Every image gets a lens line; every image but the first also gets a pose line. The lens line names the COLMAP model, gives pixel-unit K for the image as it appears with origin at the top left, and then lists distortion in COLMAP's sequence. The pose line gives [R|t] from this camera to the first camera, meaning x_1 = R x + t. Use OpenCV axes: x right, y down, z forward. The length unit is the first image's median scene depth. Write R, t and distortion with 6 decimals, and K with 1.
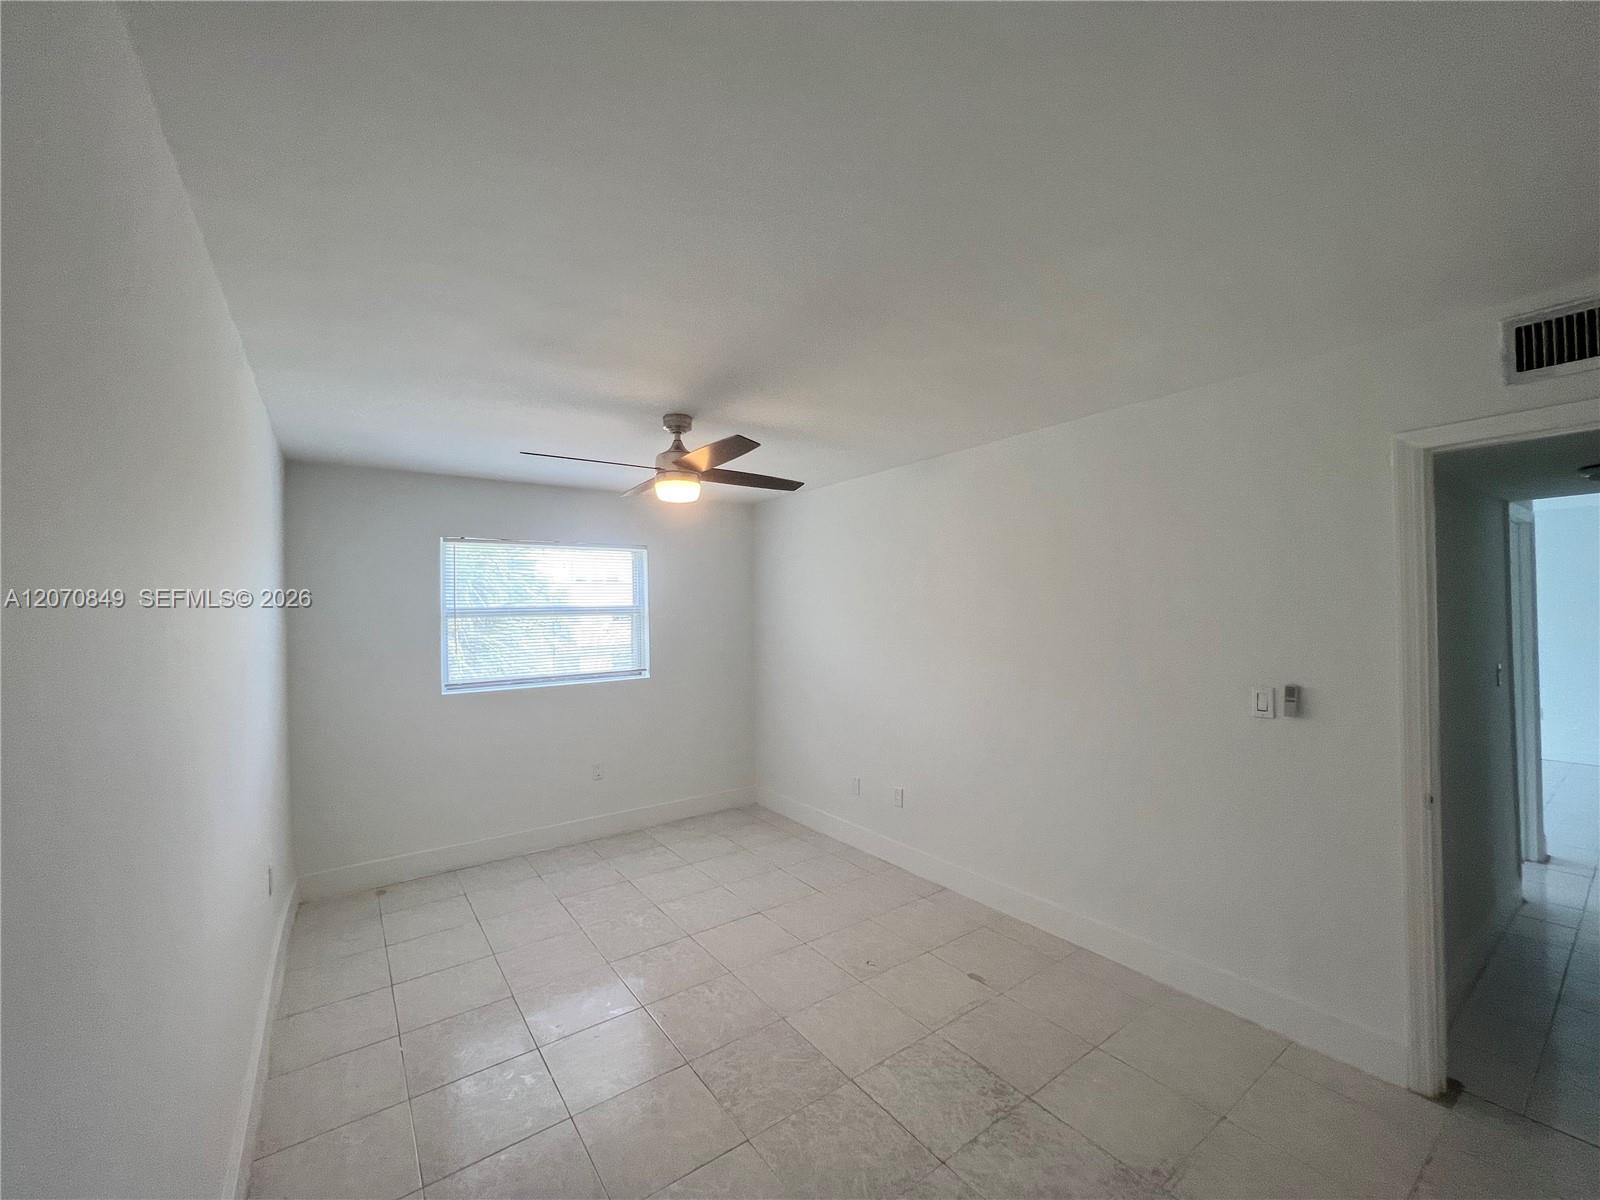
lens RADIAL K [[642.1, 0, 795.9], [0, 642.1, 601.7], [0, 0, 1]] dist [-0.000368, -0.000034]
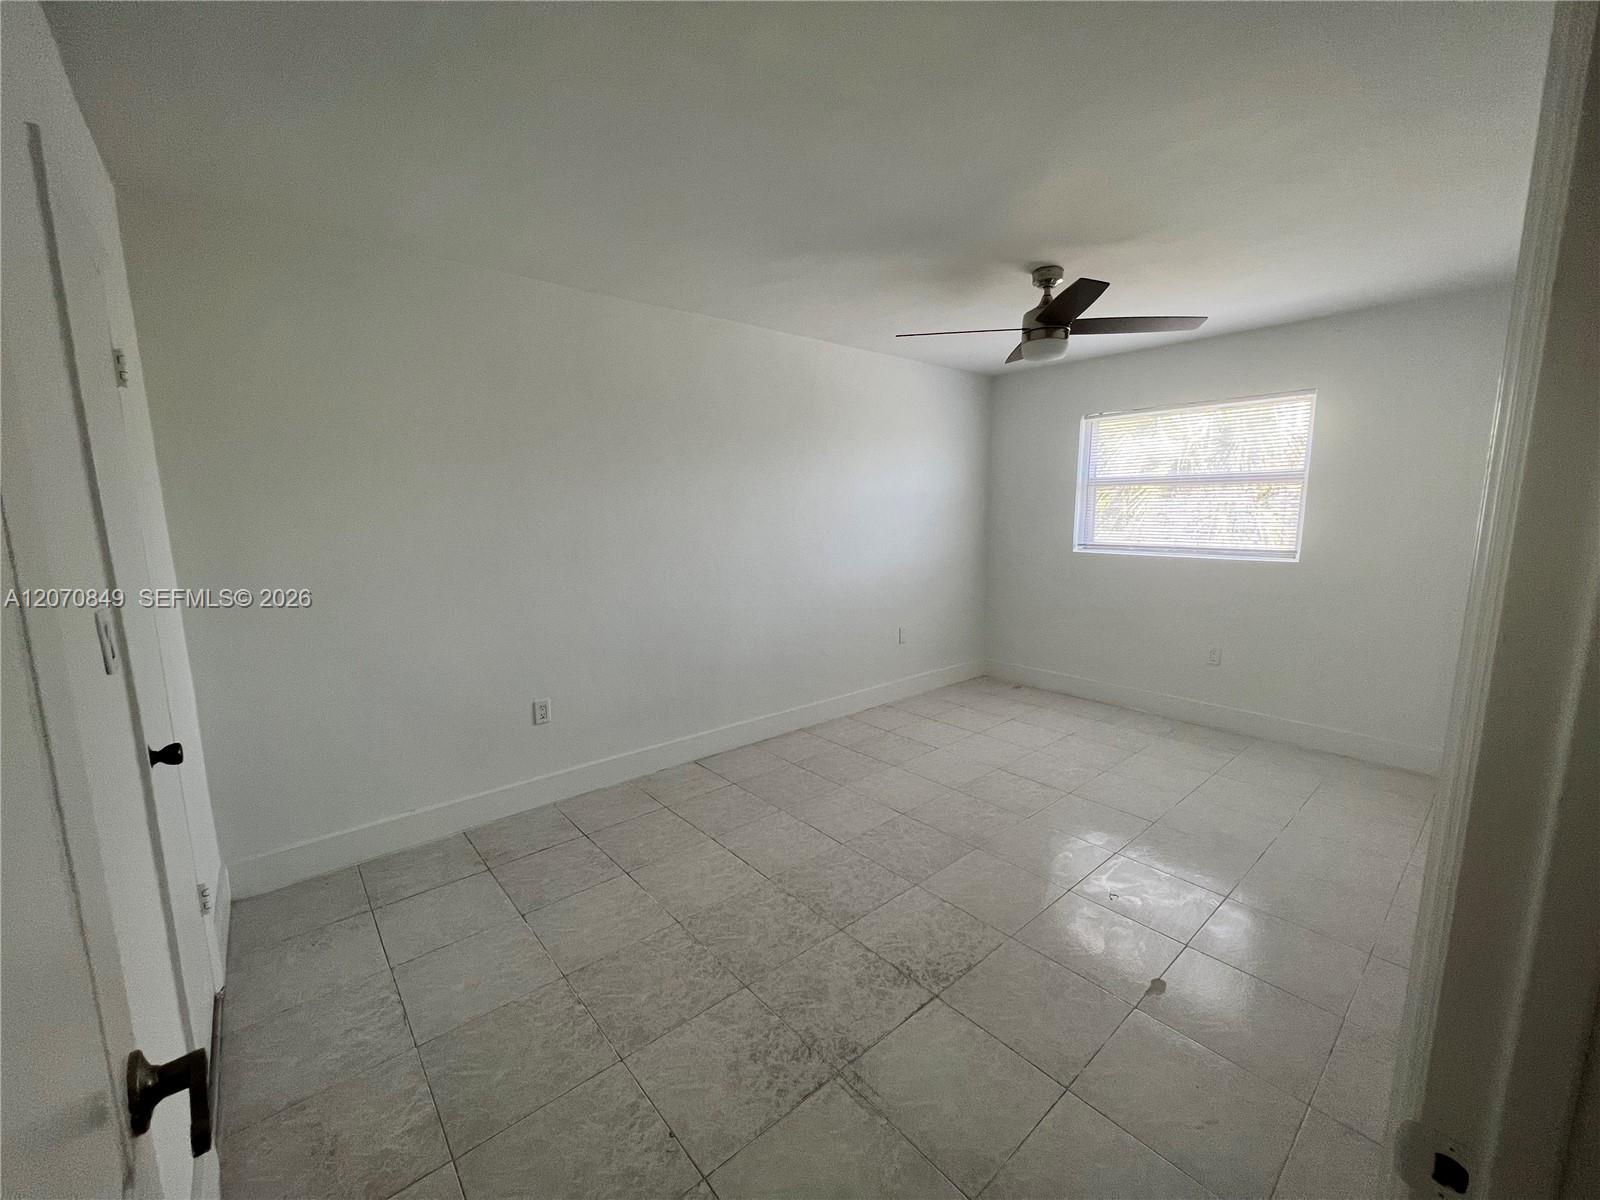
lens RADIAL K [[642.1, 0, 795.7], [0, 642.1, 603.0], [0, 0, 1]] dist [-0.000368, -0.000034]
pose [[0.087340, 0.165378, -0.982355, 0.592589], [0.018845, 0.985673, 0.167612, 0.029005], [0.996000, -0.033152, 0.082972, 0.378851]]
